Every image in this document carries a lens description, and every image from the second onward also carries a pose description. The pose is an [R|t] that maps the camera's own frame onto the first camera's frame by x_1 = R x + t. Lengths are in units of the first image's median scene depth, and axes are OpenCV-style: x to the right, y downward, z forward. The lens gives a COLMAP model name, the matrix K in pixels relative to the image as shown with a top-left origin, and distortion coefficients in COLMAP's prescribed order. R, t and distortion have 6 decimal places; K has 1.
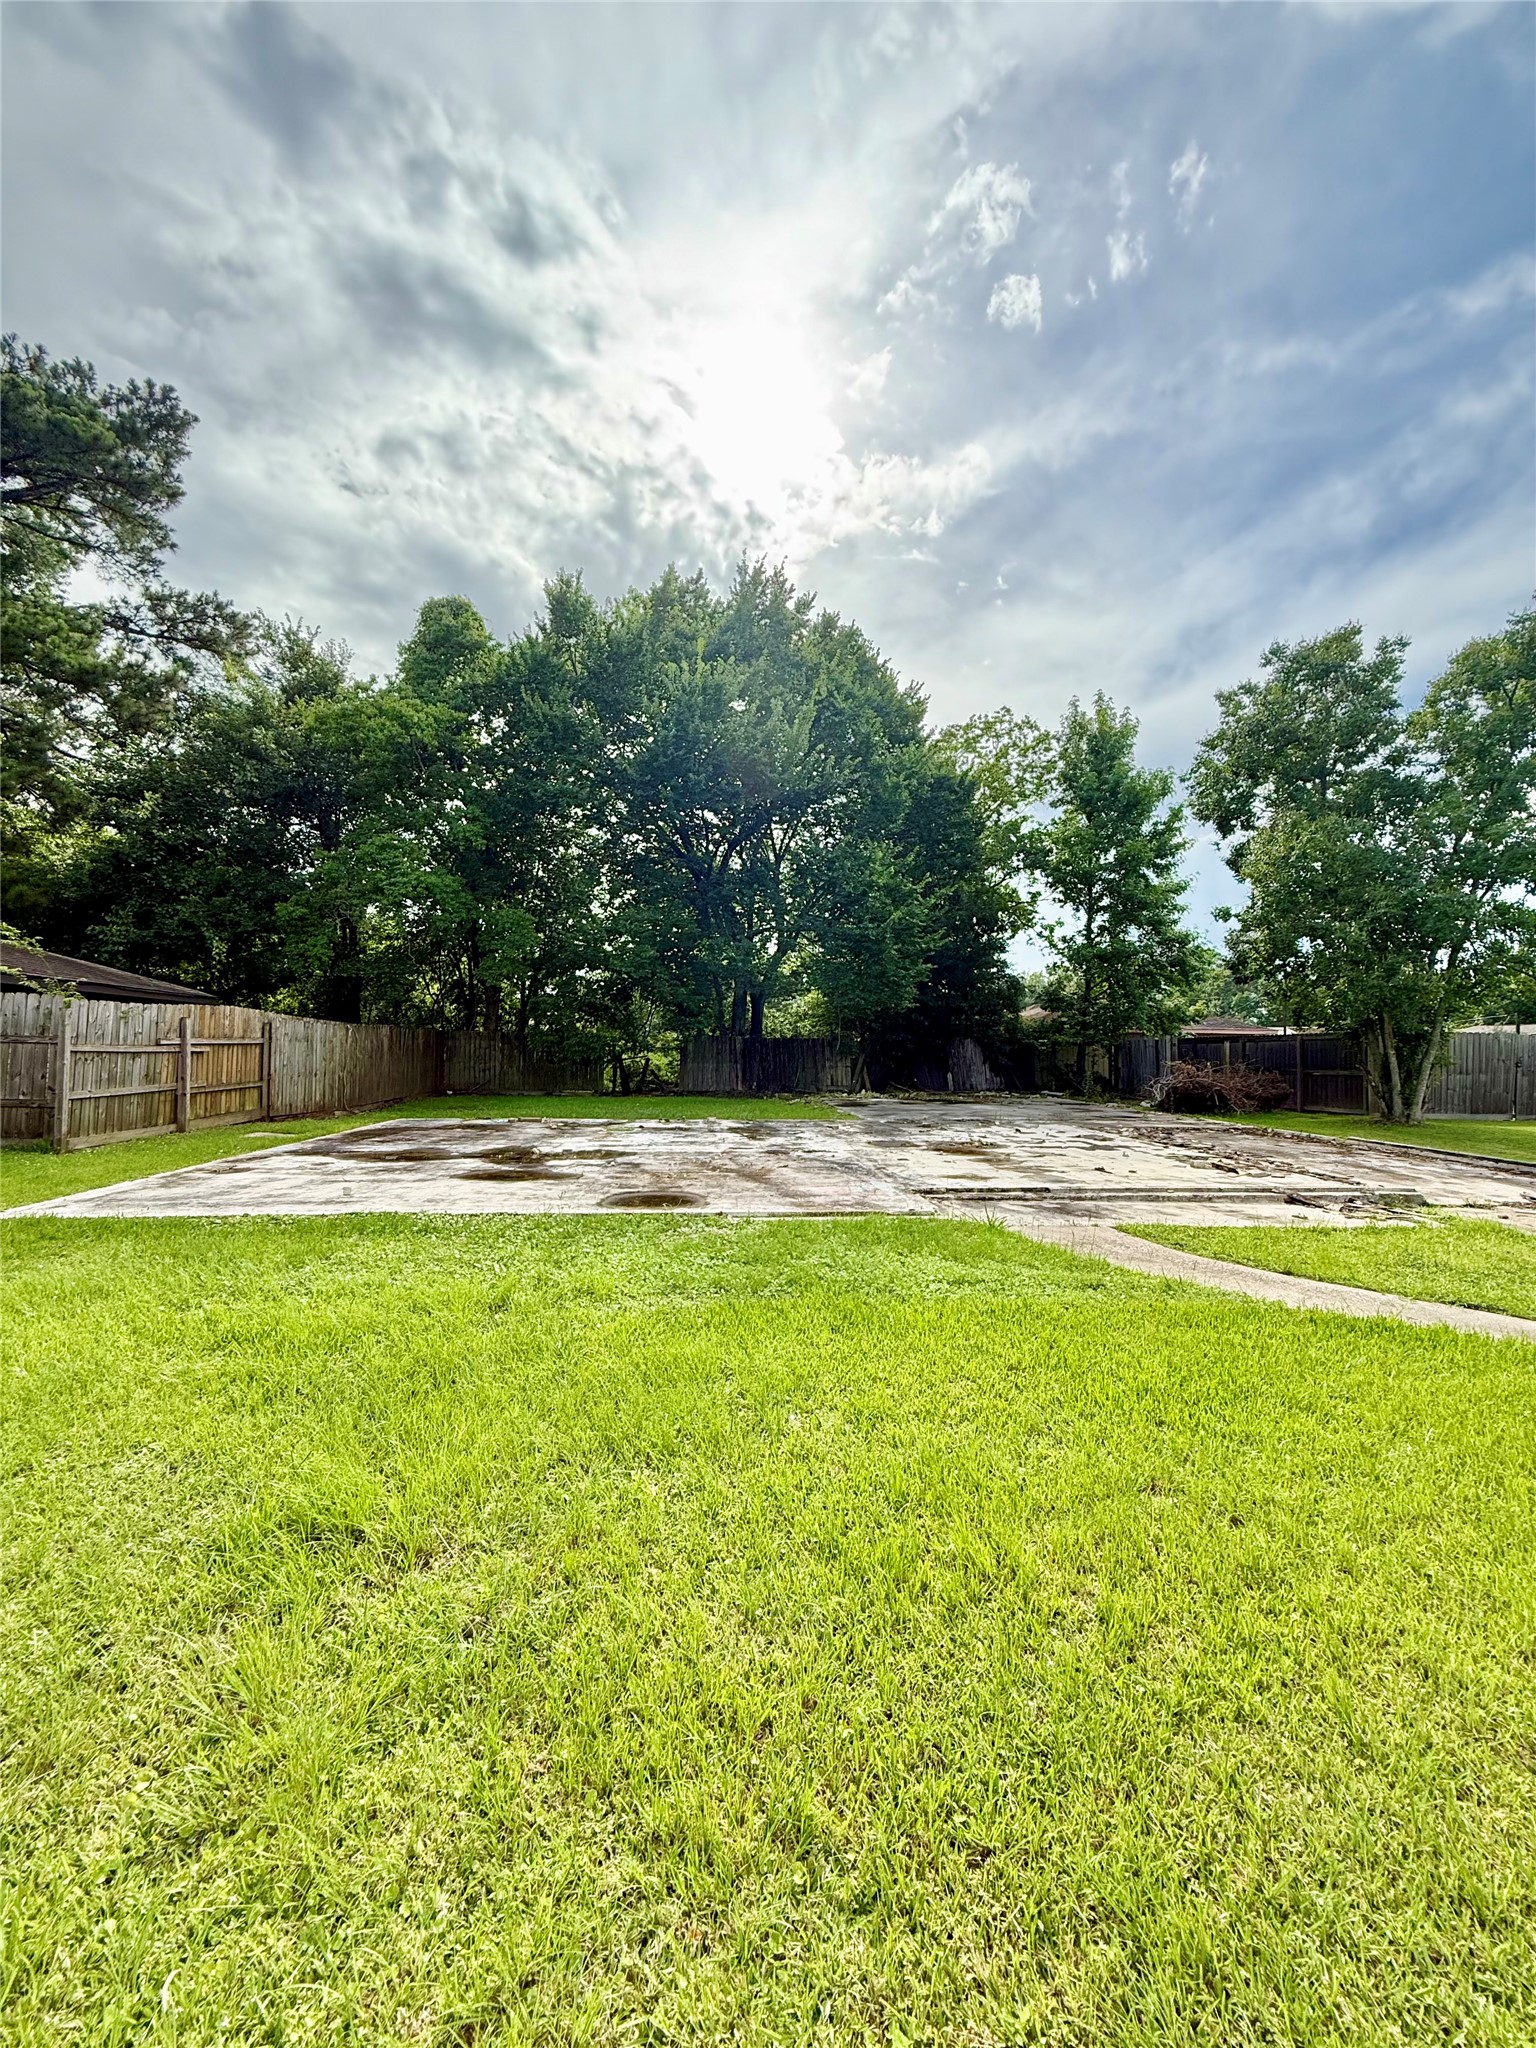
lens RADIAL K [[988.2, 0, 768.0], [0, 988.2, 1024.0], [0, 0, 1]] dist [0.020389, -0.000478]
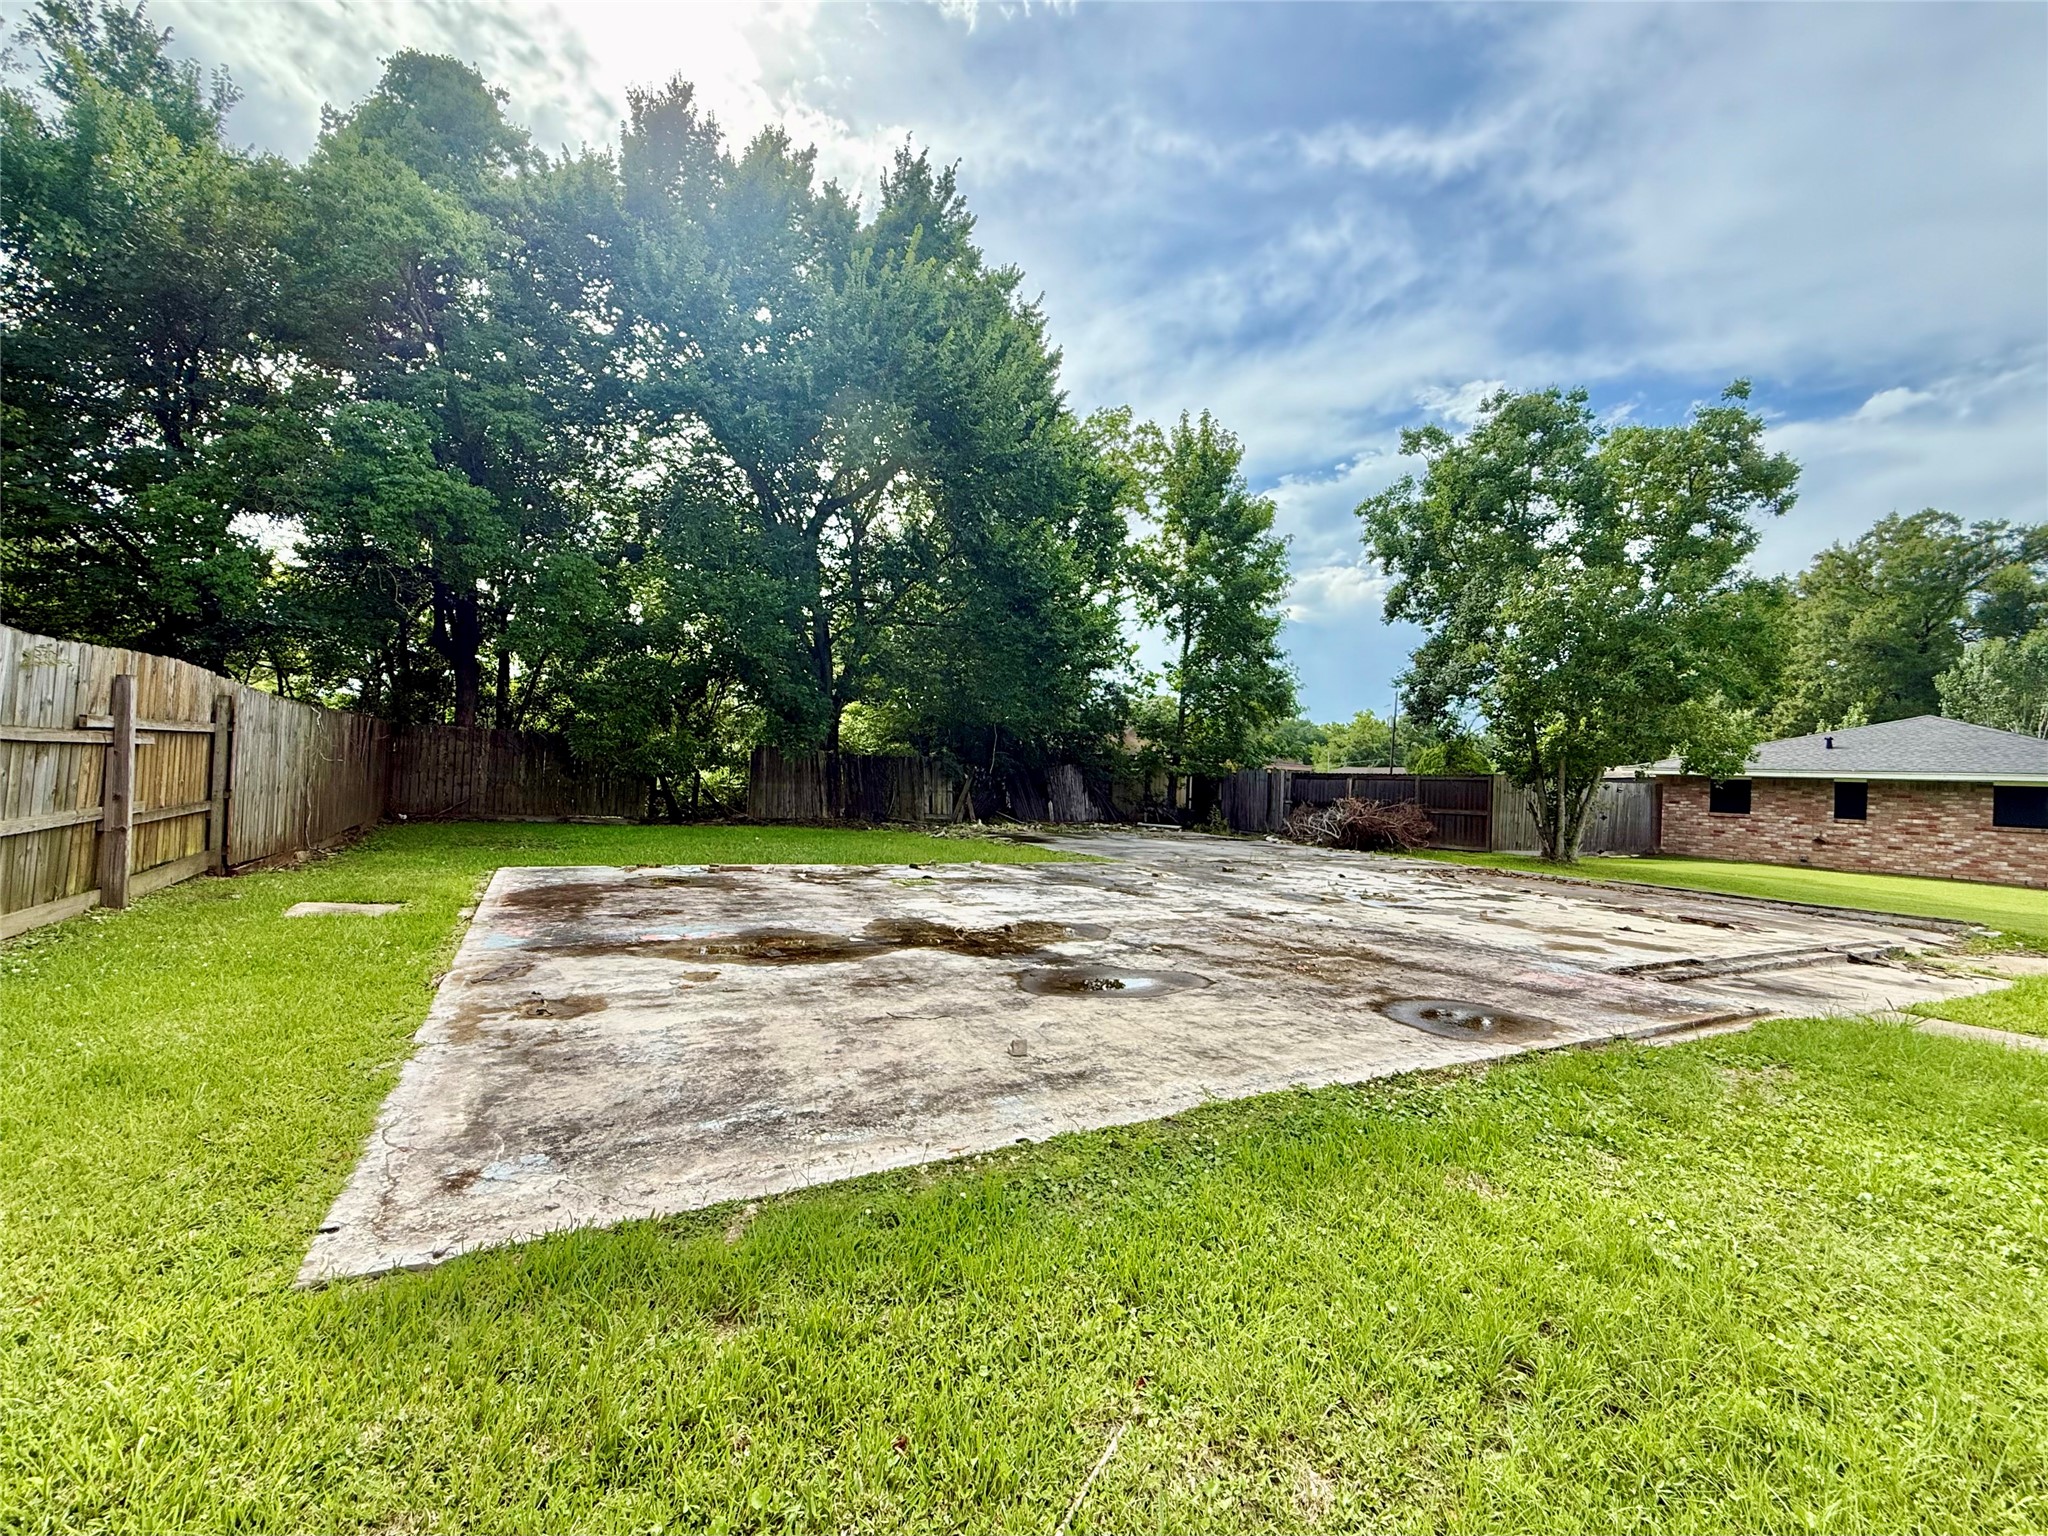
lens RADIAL K [[988.2, 0, 1024.0], [0, 988.2, 768.0], [0, 0, 1]] dist [0.020389, -0.000478]
pose [[0.888079, 0.035738, 0.458300, -0.256225], [-0.048187, 0.998718, 0.015494, 0.006197], [-0.457158, -0.035844, 0.888663, 0.213389]]
